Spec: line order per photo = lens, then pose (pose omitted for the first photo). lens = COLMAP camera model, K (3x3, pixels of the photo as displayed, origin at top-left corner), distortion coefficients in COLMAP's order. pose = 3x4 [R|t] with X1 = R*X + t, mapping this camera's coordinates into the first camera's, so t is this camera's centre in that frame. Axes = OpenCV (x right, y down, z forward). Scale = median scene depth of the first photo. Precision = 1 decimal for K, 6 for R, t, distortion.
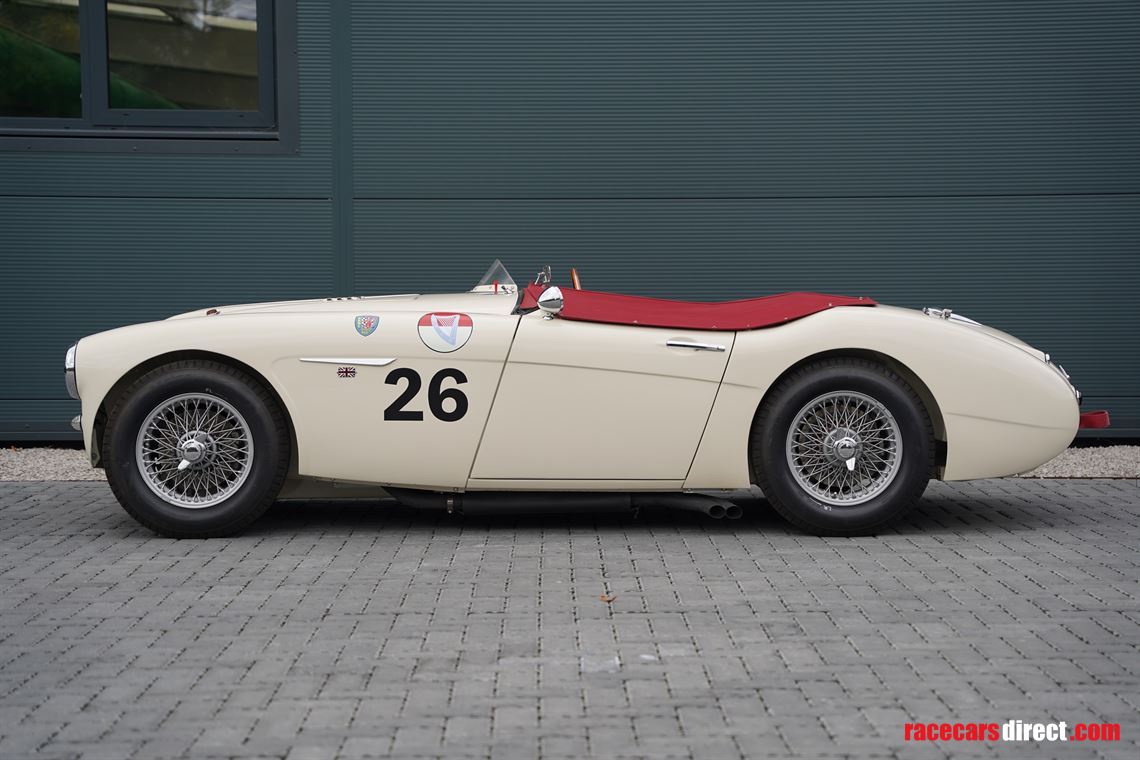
lens RADIAL K [[2248.9, 0, 567.2], [0, 2248.9, 377.7], [0, 0, 1]] dist [0.256397, 0.000000]
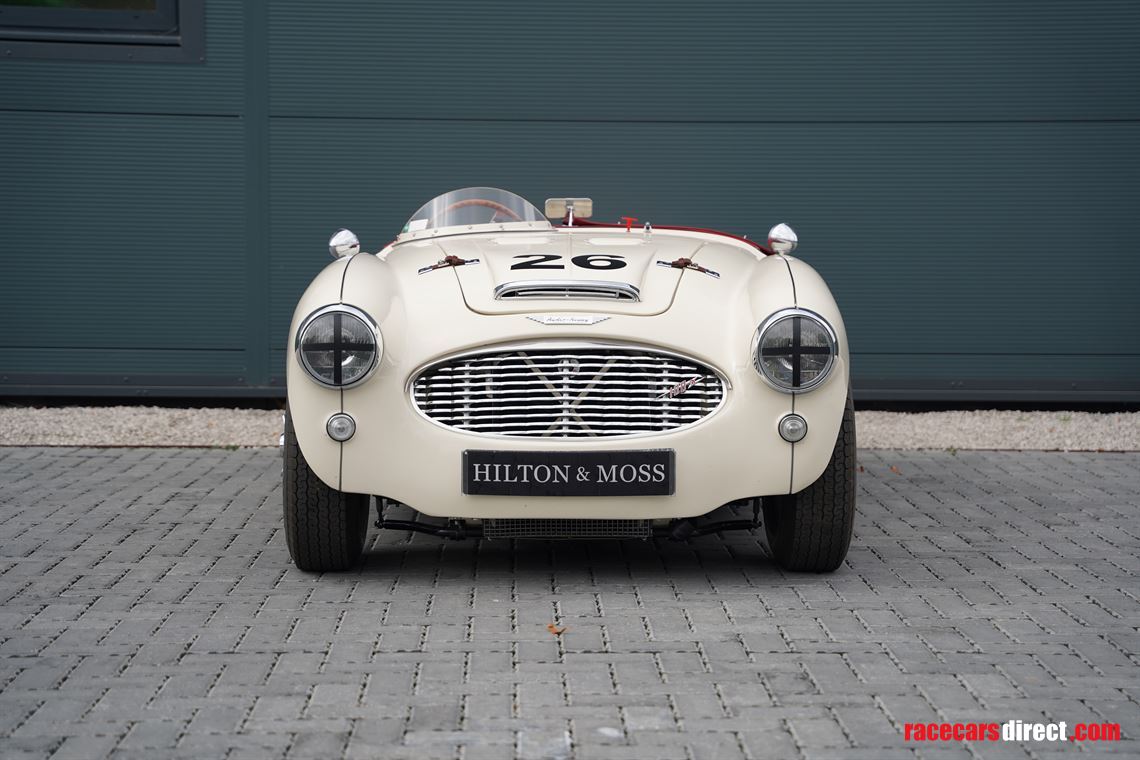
lens RADIAL K [[2248.9, 0, 571.3], [0, 2248.9, 382.8], [0, 0, 1]] dist [0.256397, 0.000000]
pose [[0.999747, 0.009485, 0.020408, 0.006533], [-0.010113, 0.999471, 0.030895, -0.010744], [-0.020104, -0.031094, 0.999314, 0.240807]]
